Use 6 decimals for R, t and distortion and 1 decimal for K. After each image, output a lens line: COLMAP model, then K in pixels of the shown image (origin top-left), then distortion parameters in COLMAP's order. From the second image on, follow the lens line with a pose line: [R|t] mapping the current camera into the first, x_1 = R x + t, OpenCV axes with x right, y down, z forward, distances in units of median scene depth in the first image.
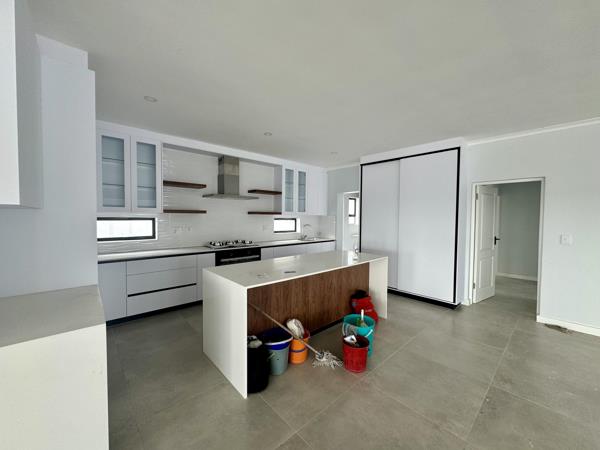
lens RADIAL K [[237.4, 0, 299.7], [0, 237.4, 223.7], [0, 0, 1]] dist [-0.001819, 0.000148]
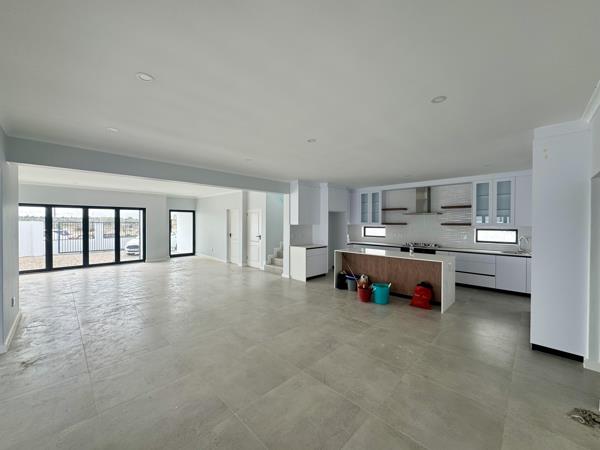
lens RADIAL K [[237.4, 0, 299.9], [0, 237.4, 226.2], [0, 0, 1]] dist [-0.001819, 0.000148]
pose [[0.045970, 0.004258, -0.998934, 1.131291], [-0.032755, 0.999460, 0.002753, -0.013720], [0.998406, 0.032593, 0.046084, 0.160402]]
